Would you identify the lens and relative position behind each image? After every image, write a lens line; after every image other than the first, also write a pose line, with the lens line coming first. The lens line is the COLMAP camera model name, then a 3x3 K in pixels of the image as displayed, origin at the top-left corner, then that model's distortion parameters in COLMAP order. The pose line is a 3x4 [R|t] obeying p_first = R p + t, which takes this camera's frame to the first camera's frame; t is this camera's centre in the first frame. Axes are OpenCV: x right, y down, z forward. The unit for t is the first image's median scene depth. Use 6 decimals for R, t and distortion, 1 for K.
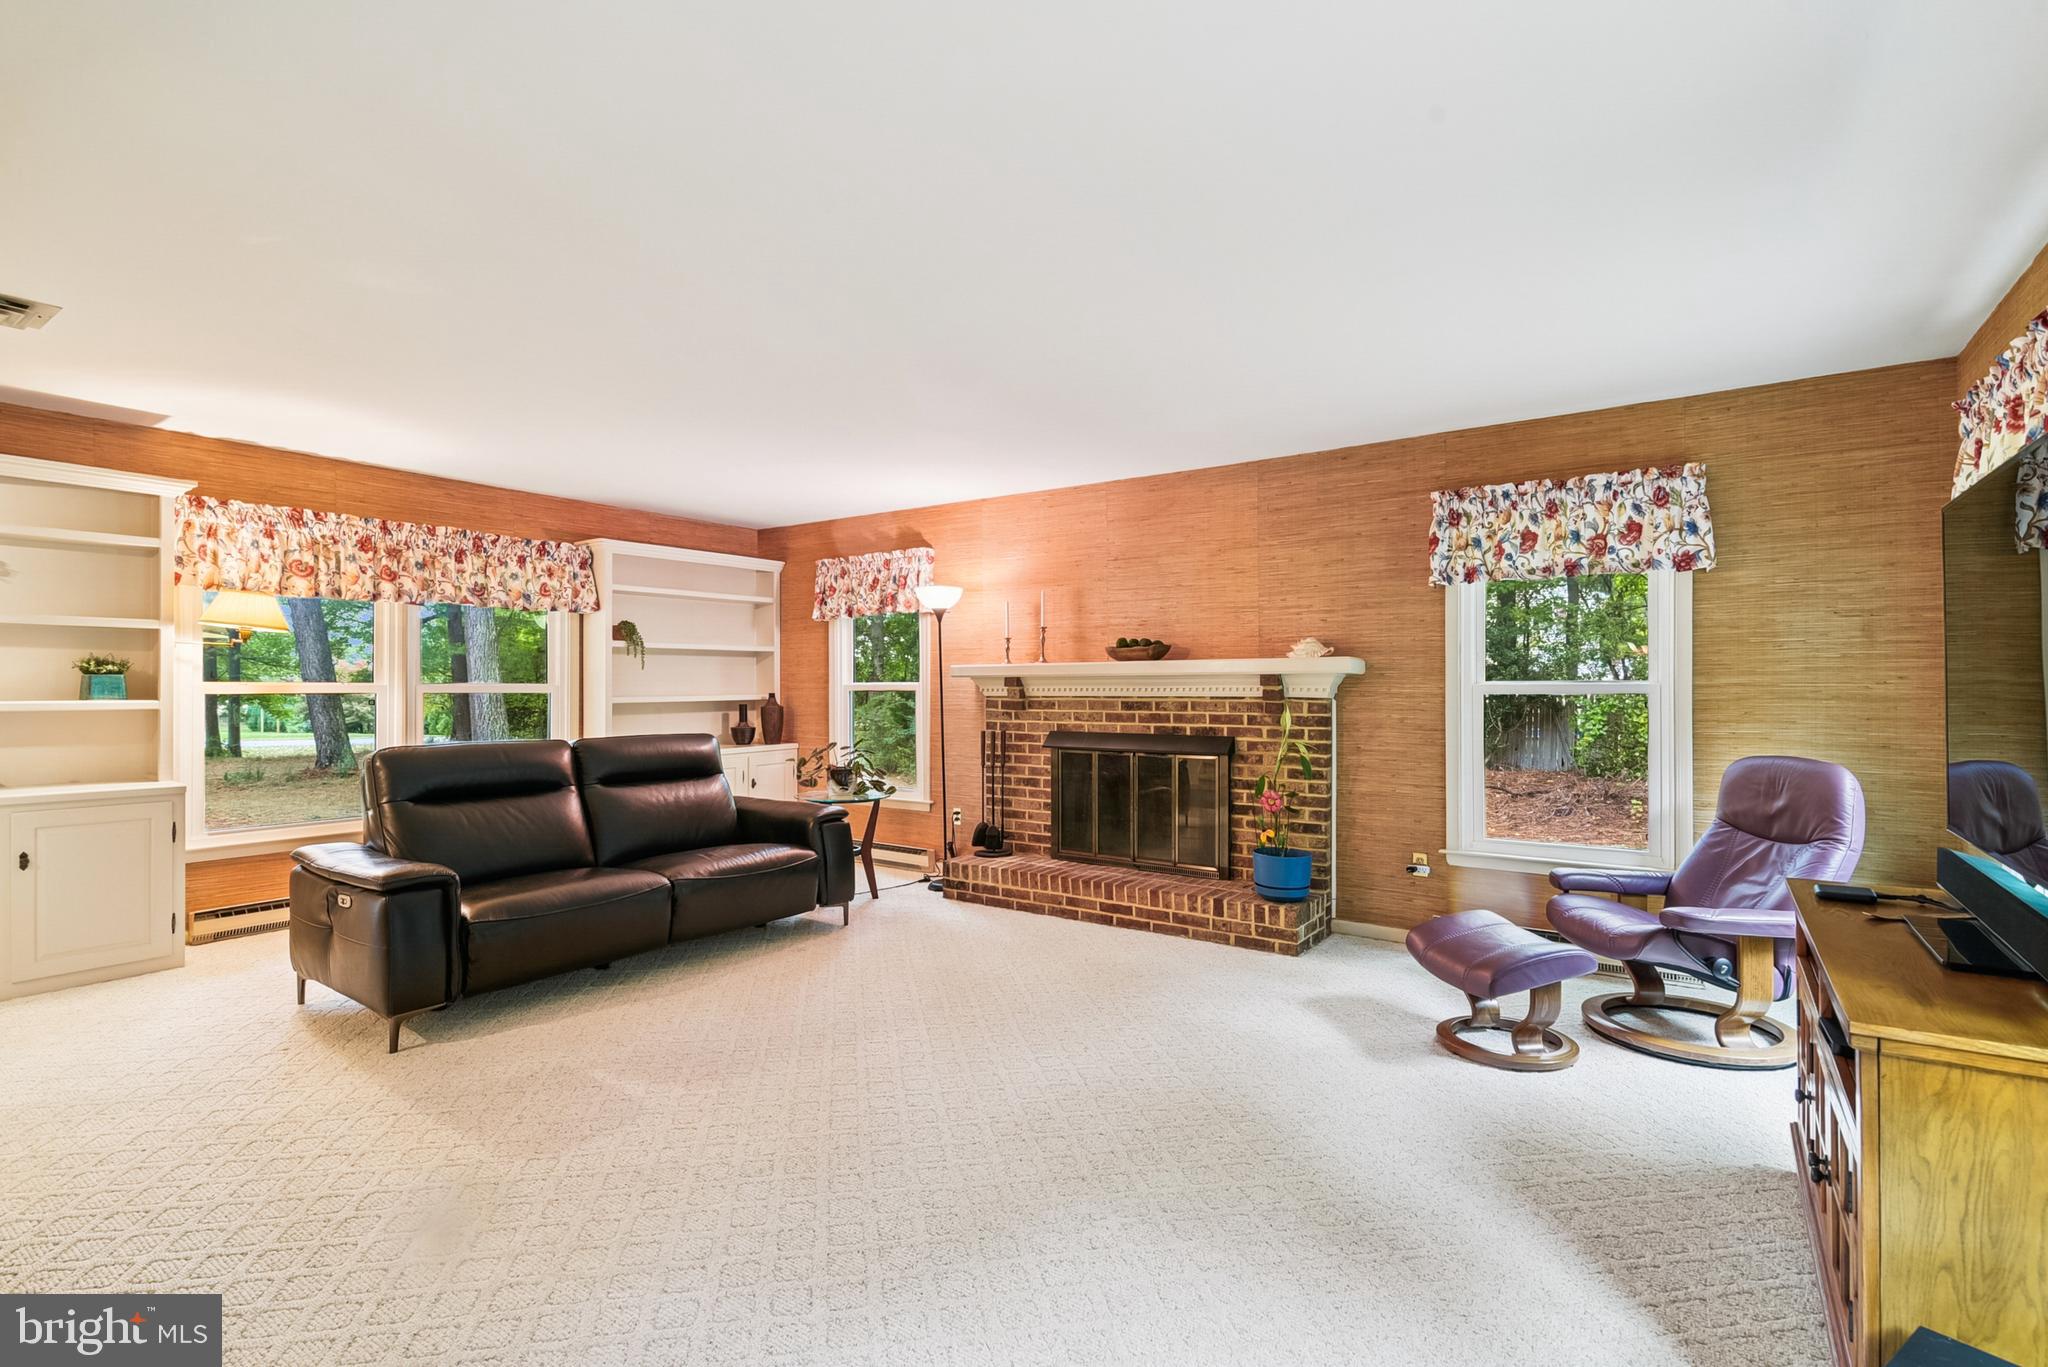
lens RADIAL K [[949.2, 0, 1023.6], [0, 949.2, 683.4], [0, 0, 1]] dist [0.008139, -0.001411]
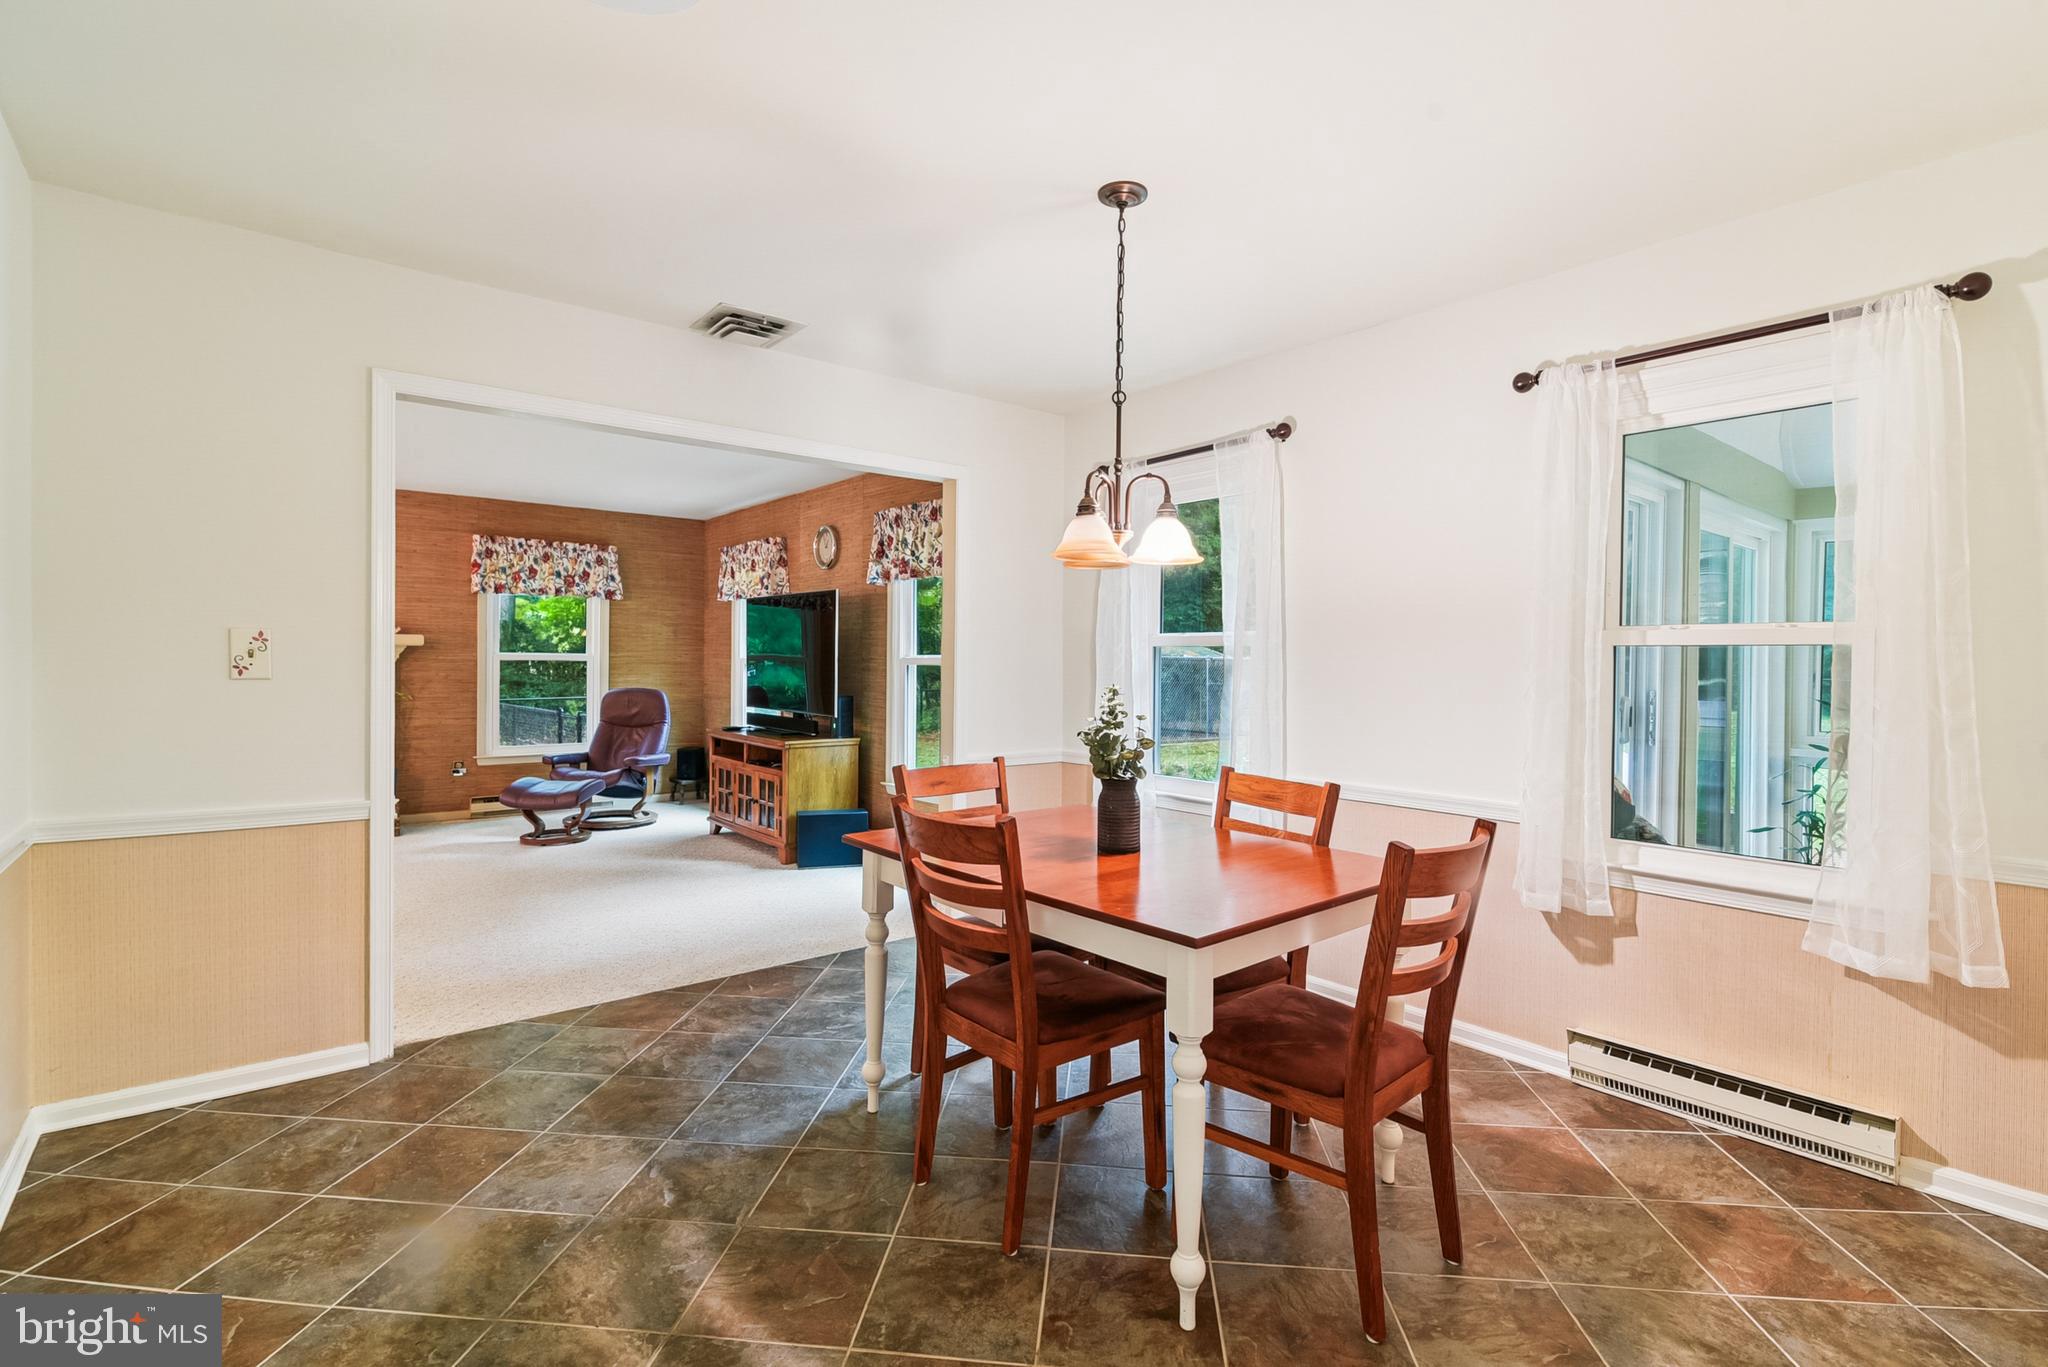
lens RADIAL K [[949.2, 0, 1021.9], [0, 949.2, 674.3], [0, 0, 1]] dist [0.008139, -0.001411]
pose [[0.268638, -0.005286, 0.963227, -0.800940], [-0.012310, 0.999884, 0.008920, 0.008898], [-0.963162, -0.014253, 0.268542, -0.300482]]
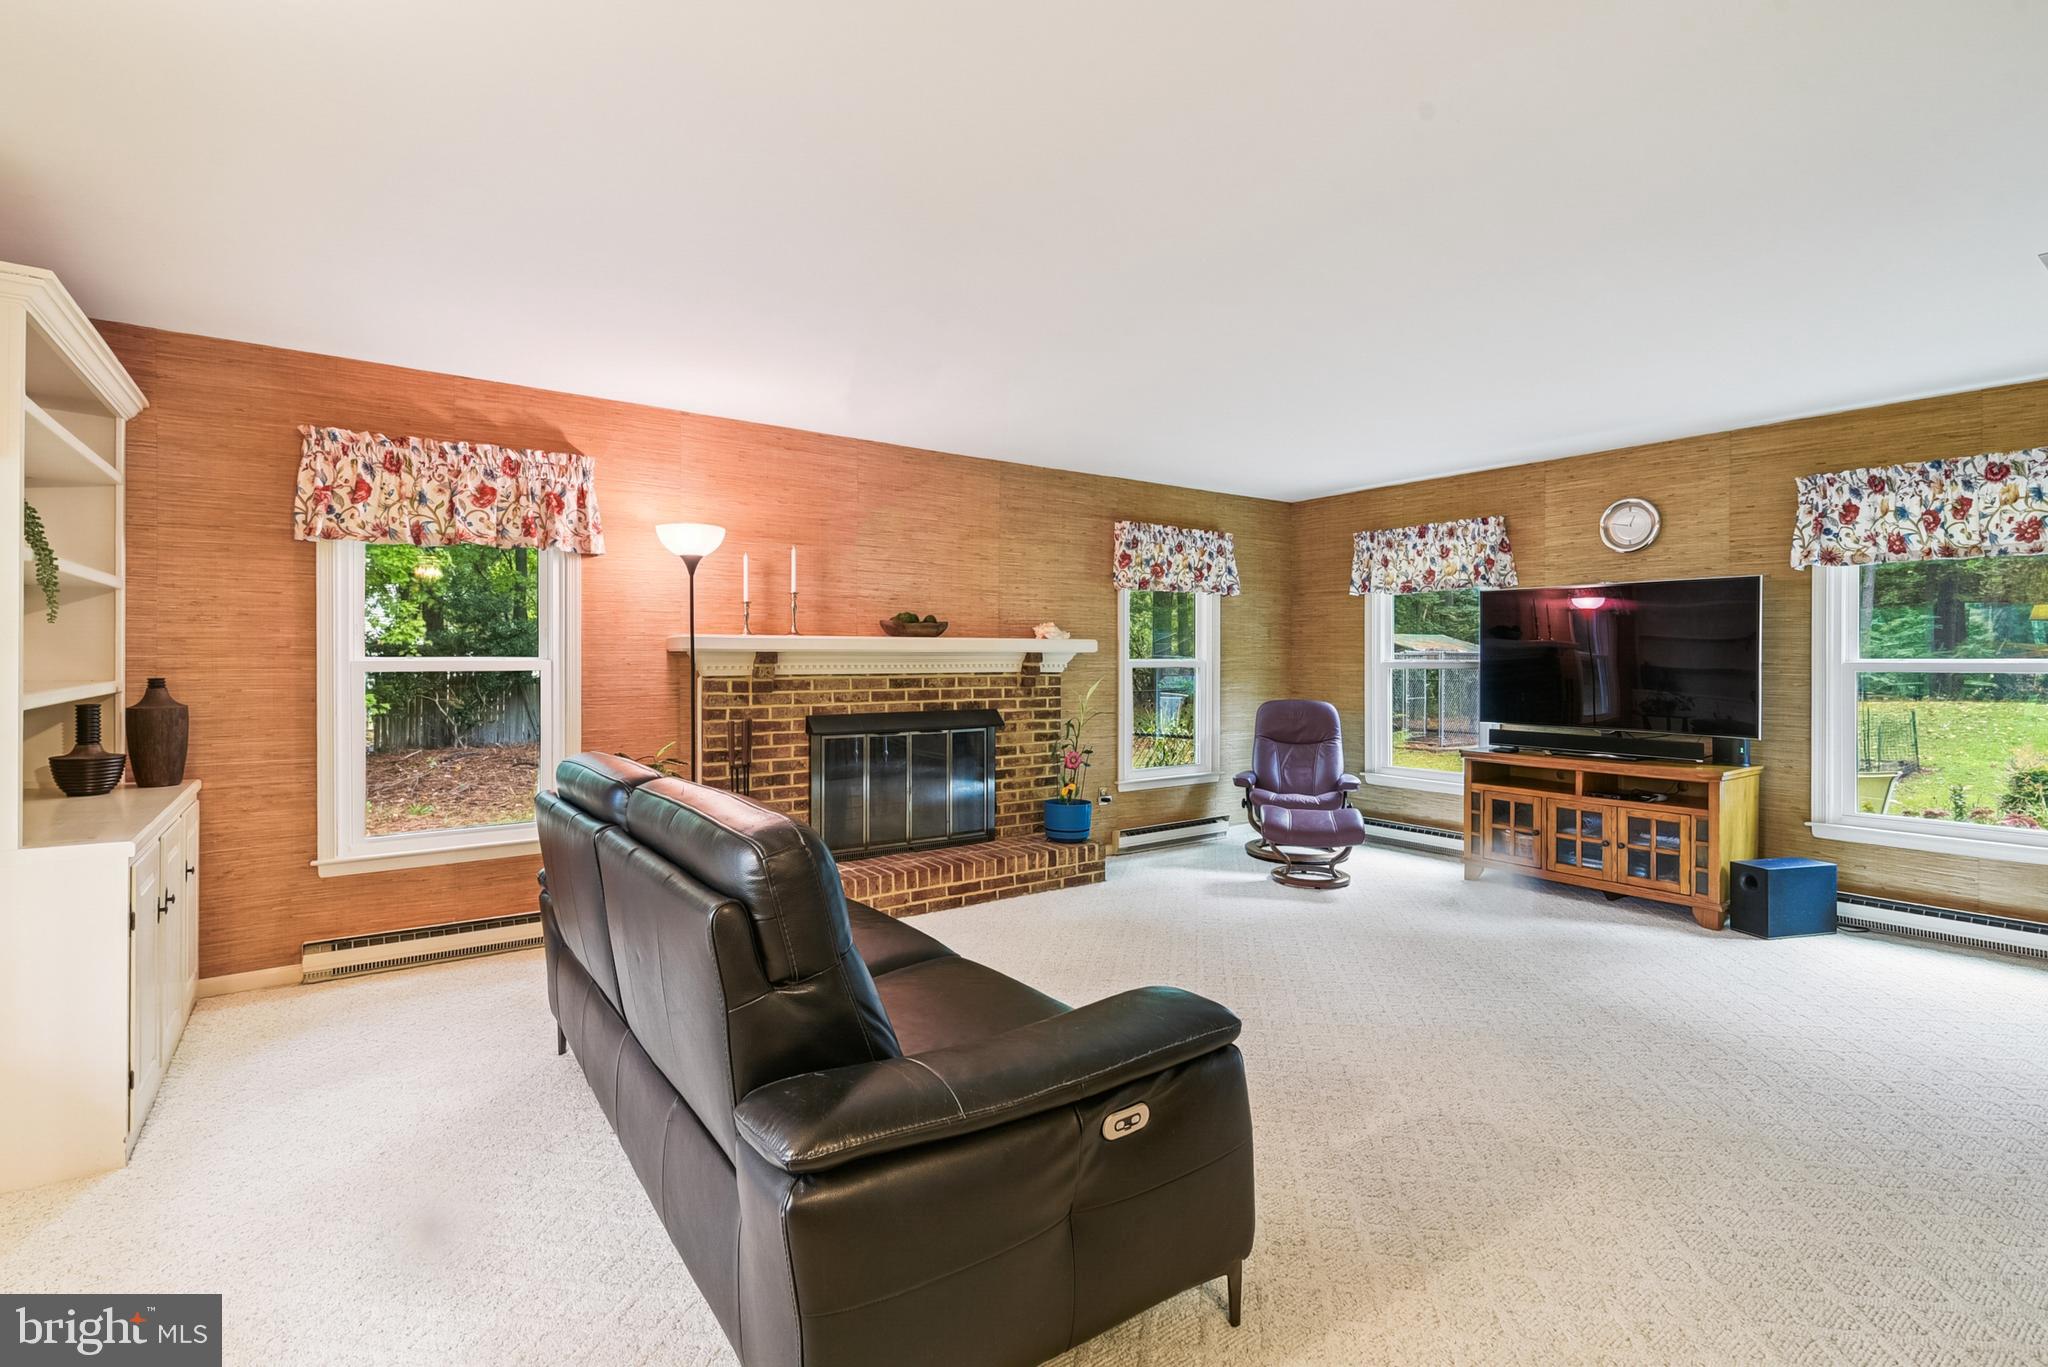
lens RADIAL K [[949.2, 0, 1023.4], [0, 949.2, 661.4], [0, 0, 1]] dist [0.008139, -0.001411]
pose [[0.323562, 0.000657, 0.946207, -0.835010], [-0.002279, 0.999997, 0.000085, 0.001225], [-0.946204, -0.002184, 0.323563, 0.636937]]
